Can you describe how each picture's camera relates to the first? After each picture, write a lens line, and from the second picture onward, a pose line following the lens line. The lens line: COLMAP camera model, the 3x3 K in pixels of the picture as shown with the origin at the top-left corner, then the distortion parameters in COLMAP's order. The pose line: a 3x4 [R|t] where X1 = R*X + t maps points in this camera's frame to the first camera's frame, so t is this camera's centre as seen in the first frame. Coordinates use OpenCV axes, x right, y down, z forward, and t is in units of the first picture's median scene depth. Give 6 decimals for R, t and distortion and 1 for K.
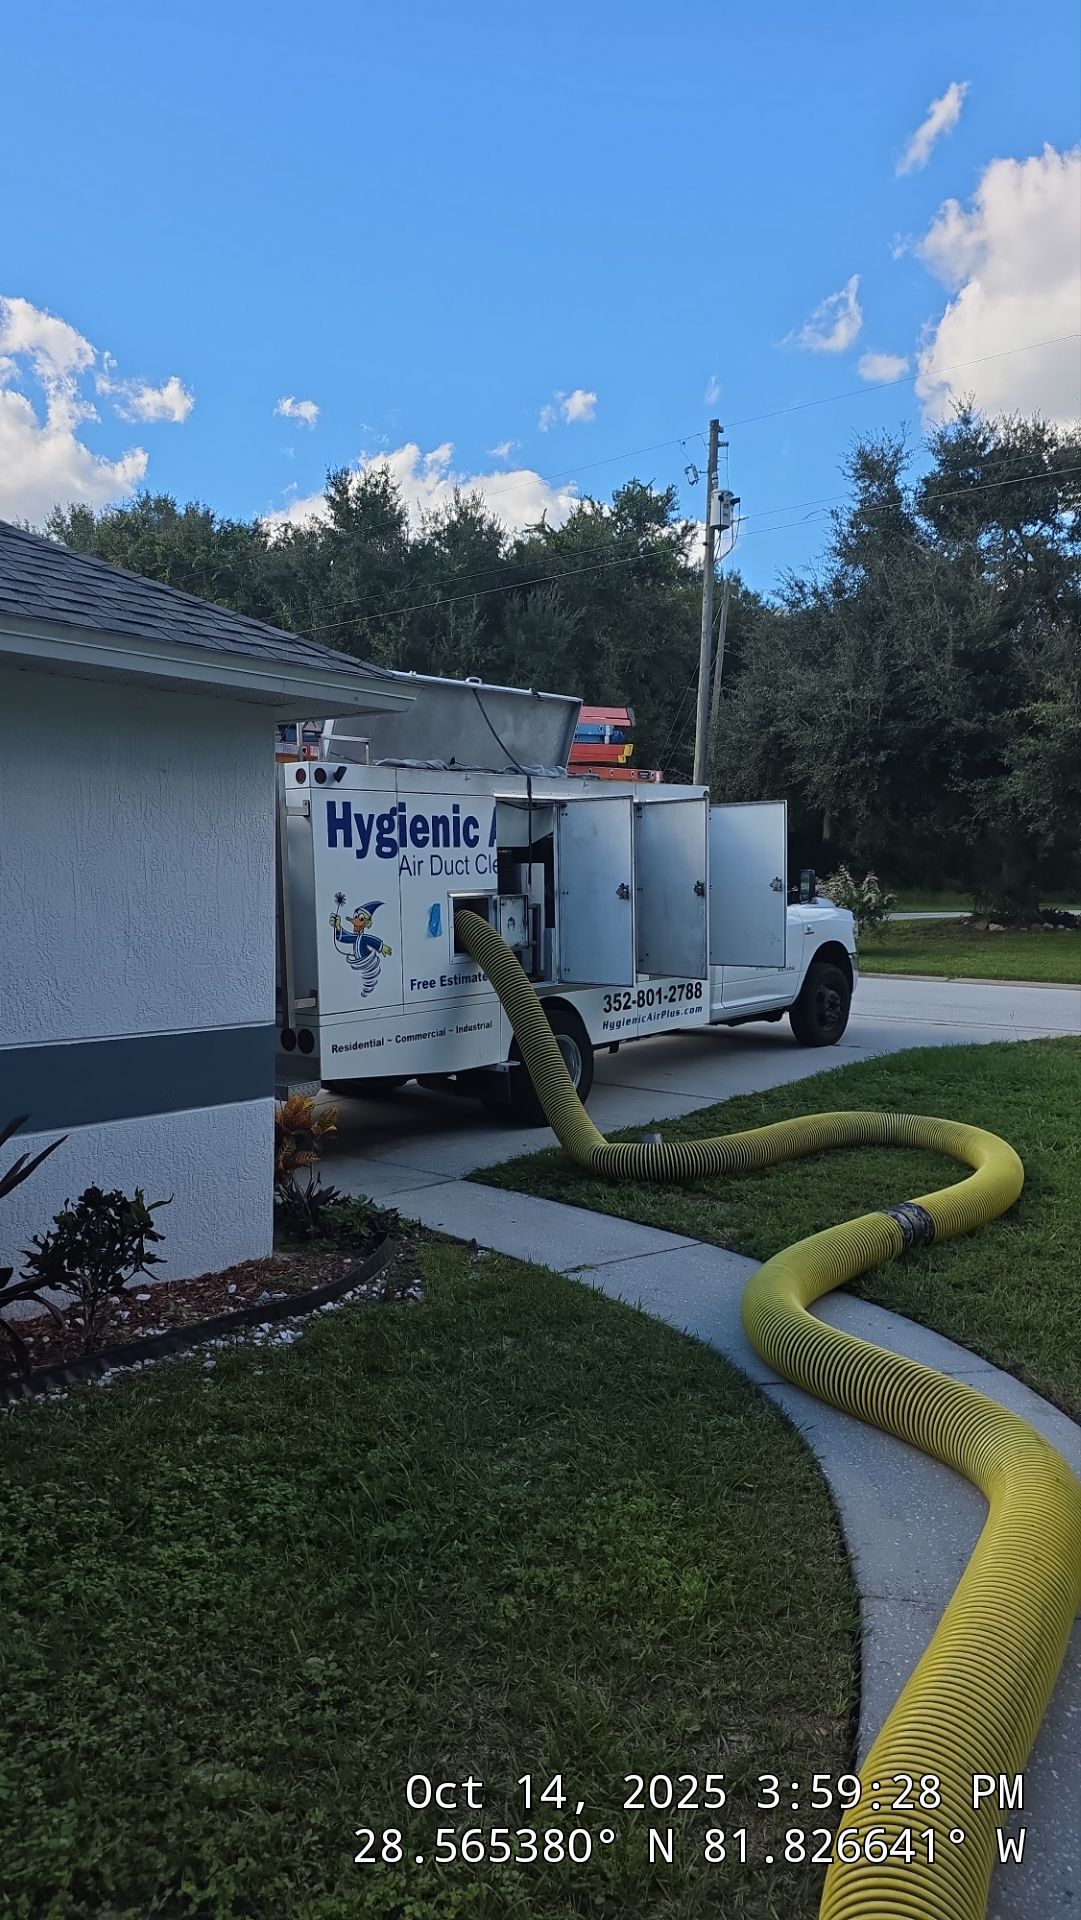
lens RADIAL K [[1331.9, 0, 537.3], [0, 1331.9, 966.9], [0, 0, 1]] dist [0.035814, -0.033384]
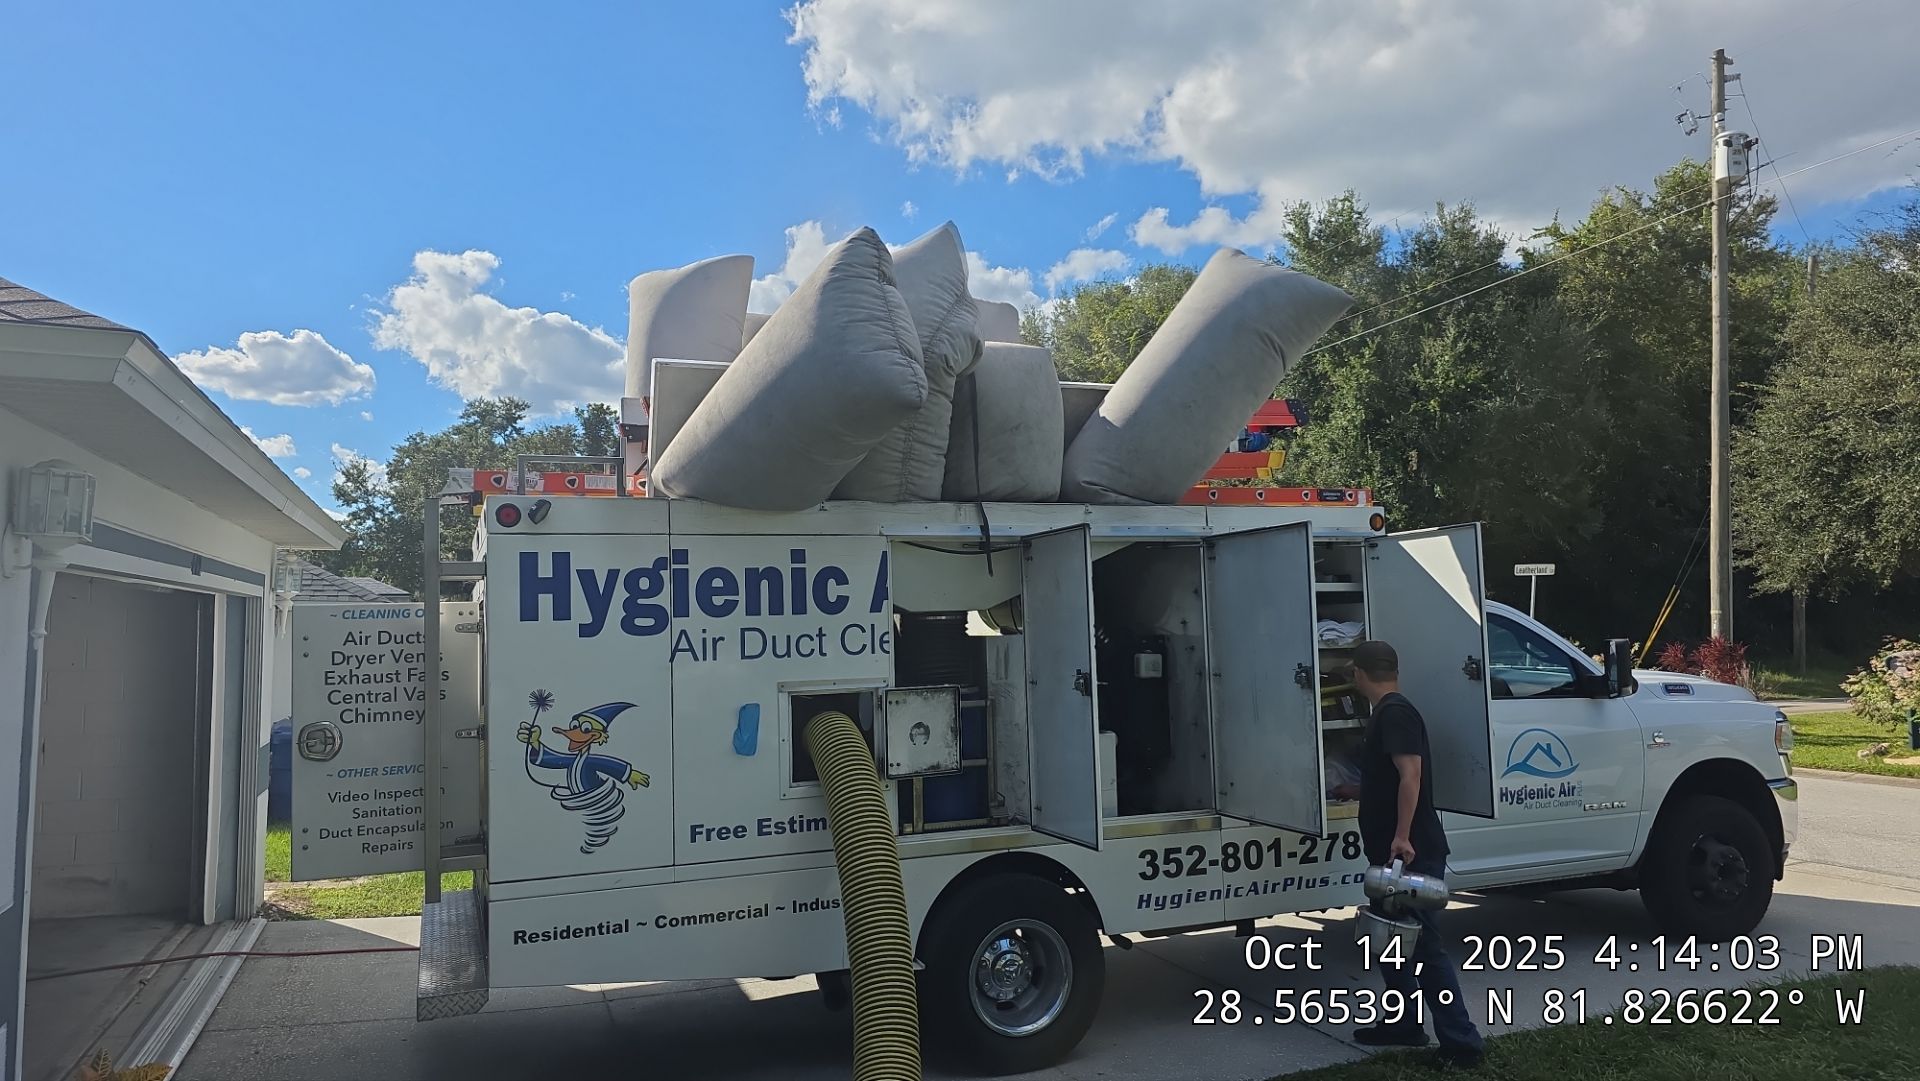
lens RADIAL K [[1331.9, 0, 959.5], [0, 1331.9, 521.6], [0, 0, 1]] dist [0.035814, -0.033384]
pose [[0.878250, -0.053830, -0.475162, 0.320977], [-0.020229, 0.988573, -0.149383, -0.040295], [0.477774, 0.140807, 0.867125, 0.477857]]
